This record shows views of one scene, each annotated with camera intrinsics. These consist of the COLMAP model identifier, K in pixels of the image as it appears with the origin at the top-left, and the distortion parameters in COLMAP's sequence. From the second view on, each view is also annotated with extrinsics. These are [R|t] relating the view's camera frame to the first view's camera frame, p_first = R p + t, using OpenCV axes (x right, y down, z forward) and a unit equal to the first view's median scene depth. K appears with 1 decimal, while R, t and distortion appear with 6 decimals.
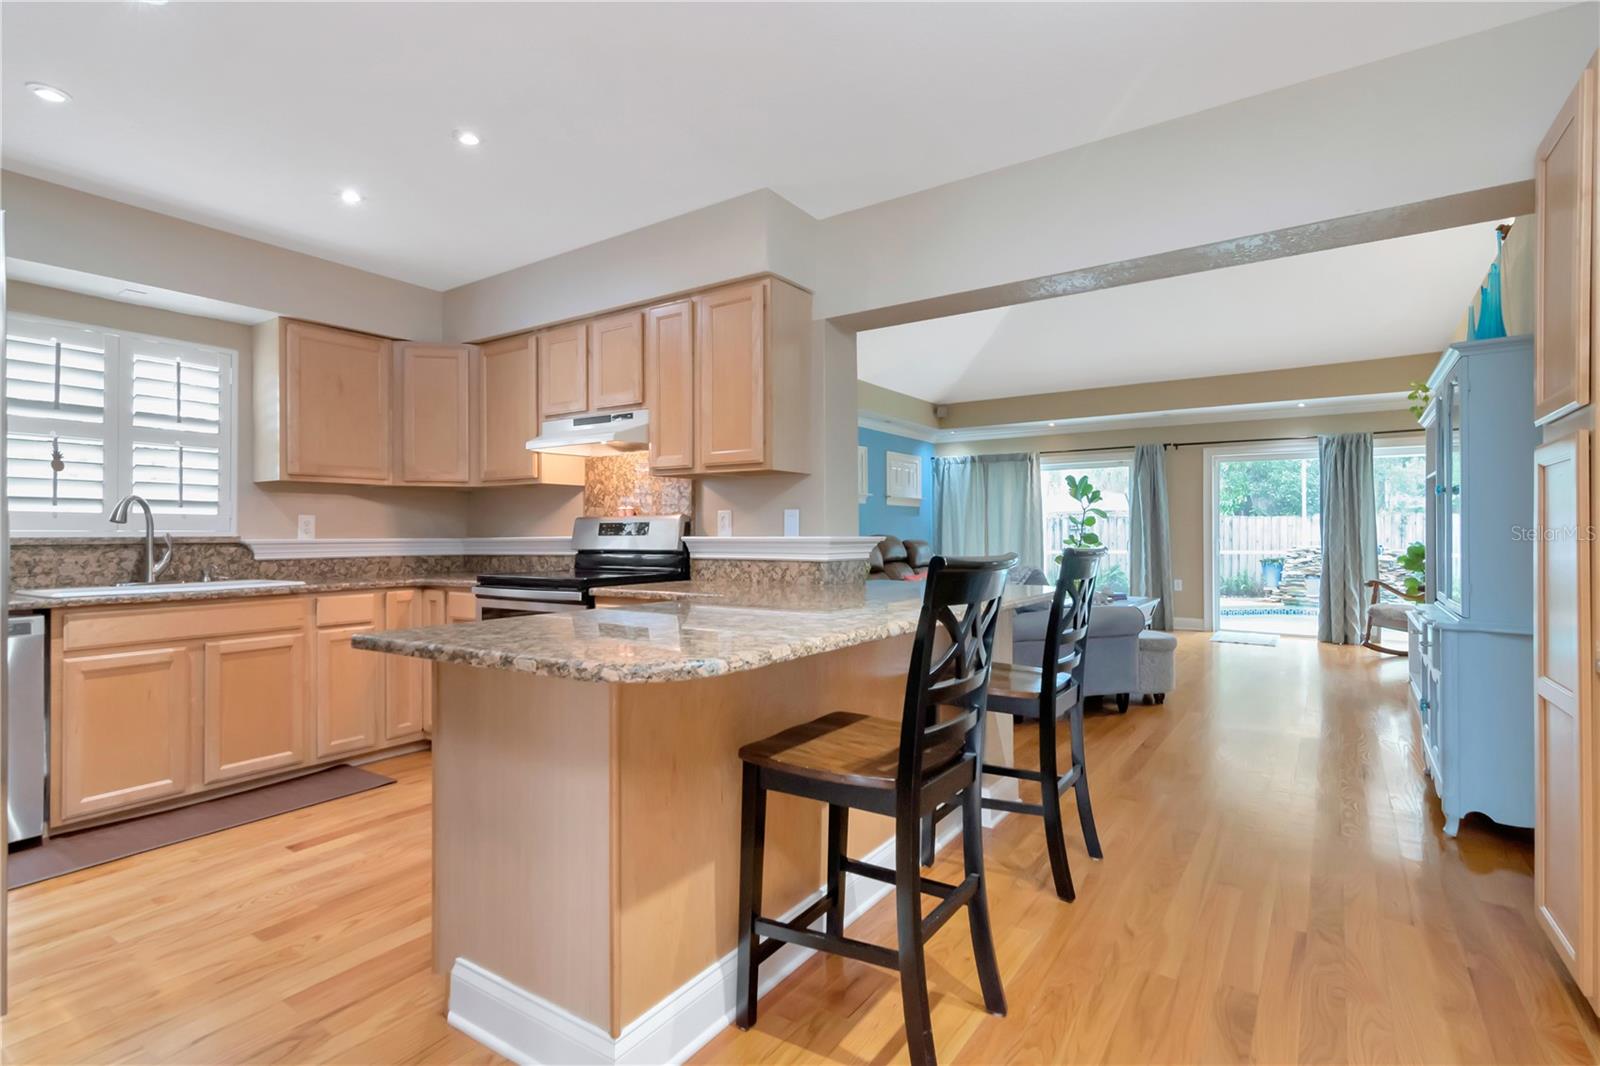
lens RADIAL K [[772.3, 0, 806.3], [0, 772.3, 537.3], [0, 0, 1]] dist [-0.001091, -0.002143]
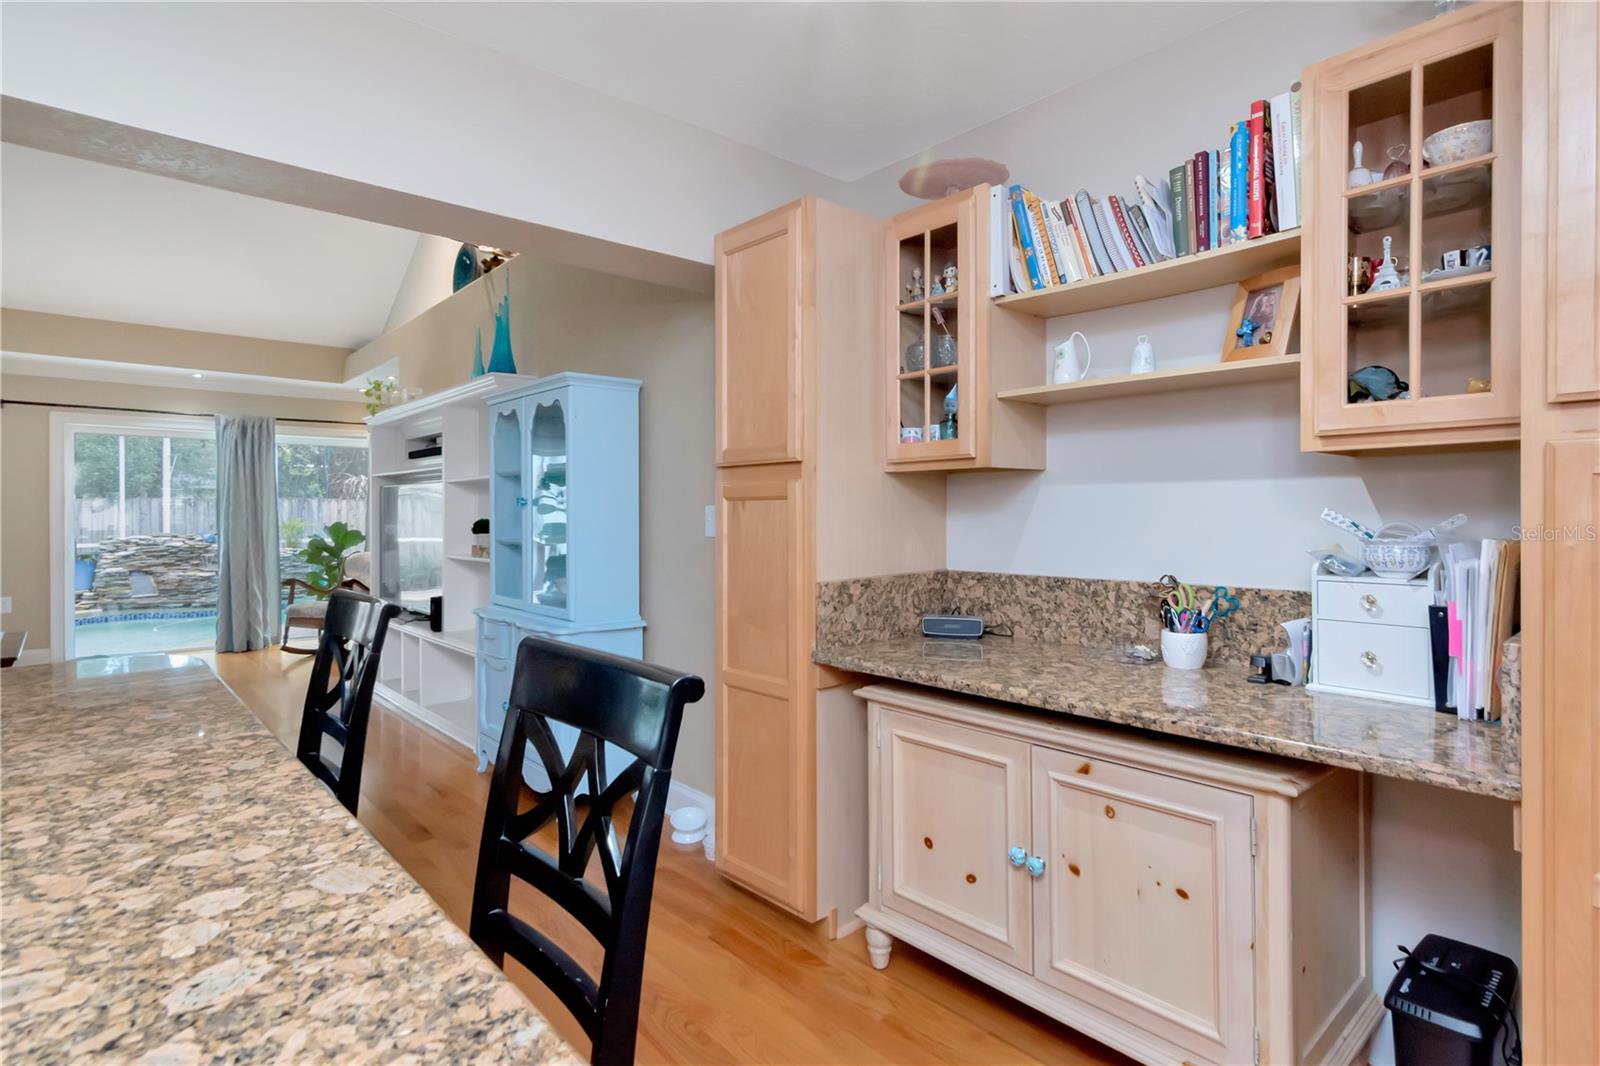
lens RADIAL K [[832.8, 0, 803.0], [0, 832.8, 517.5], [0, 0, 1]] dist [-0.003223, -0.001855]
pose [[0.252964, -0.008557, 0.967438, -0.171757], [0.008889, 0.999939, 0.006521, -0.040620], [-0.967435, 0.006950, 0.253024, 0.322795]]
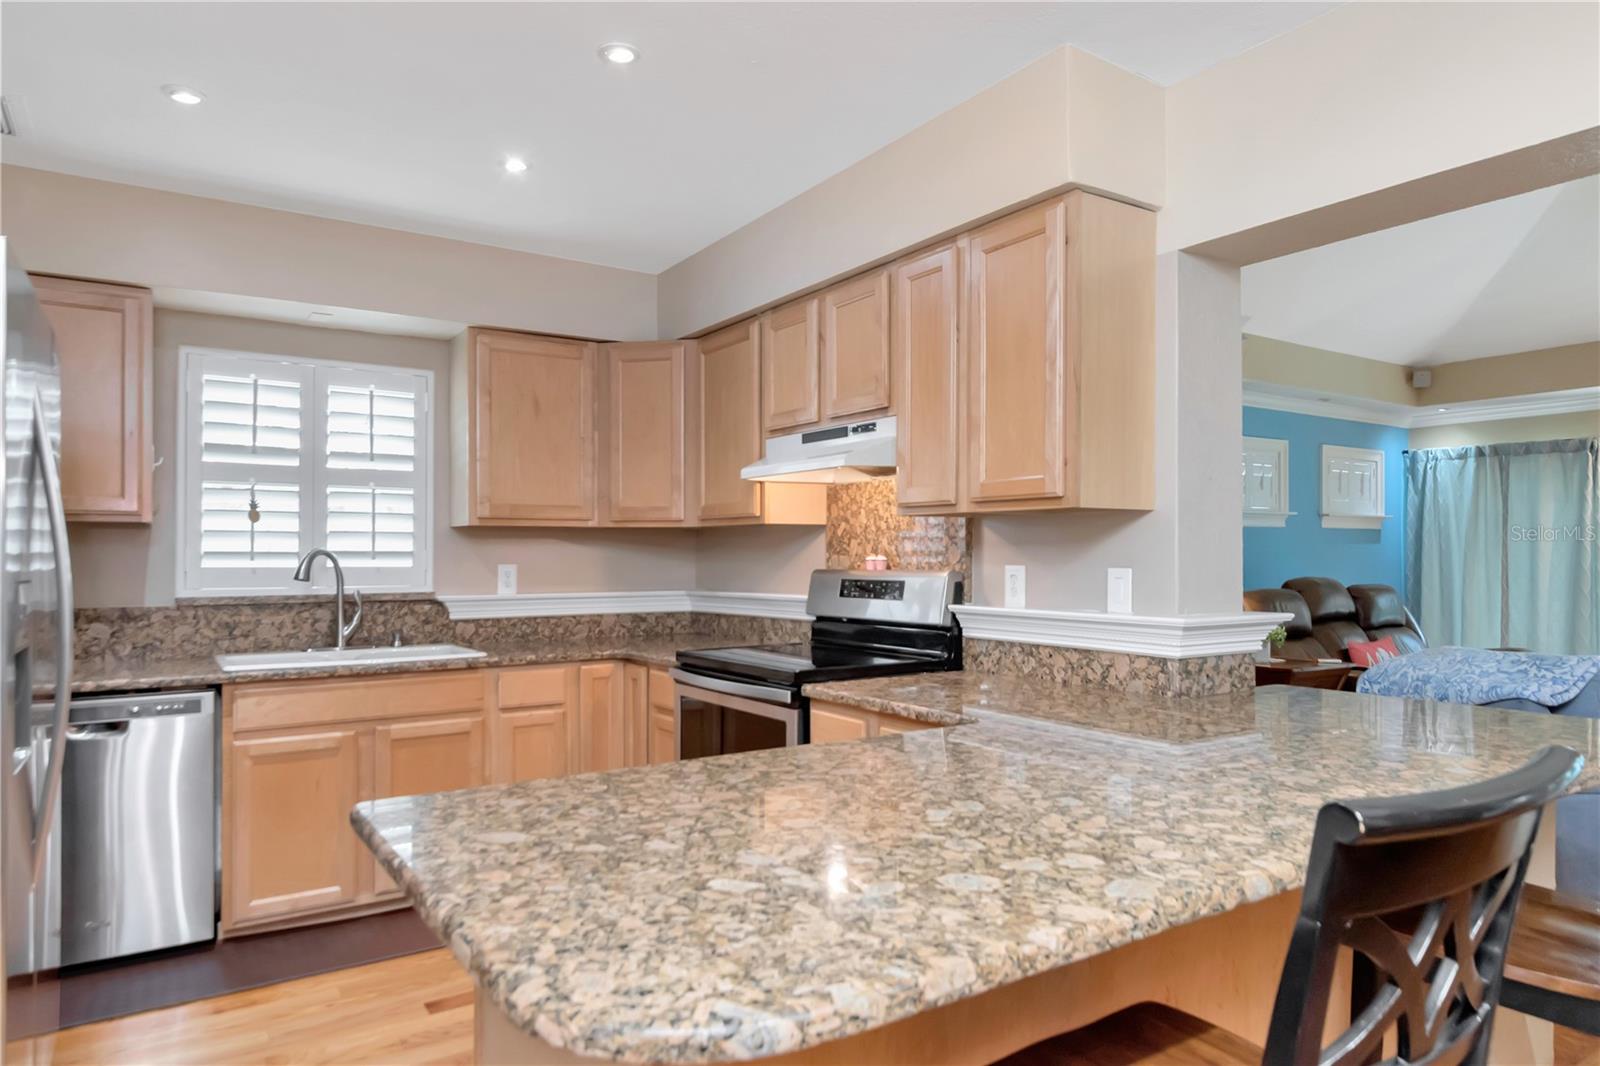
lens RADIAL K [[981.4, 0, 787.8], [0, 981.4, 559.3], [0, 0, 1]] dist [-0.012823, 0.001004]
pose [[0.918232, 0.003883, -0.396023, 0.045353], [-0.002704, 0.999990, 0.003535, -0.043490], [0.396033, -0.002175, 0.918234, 0.178388]]
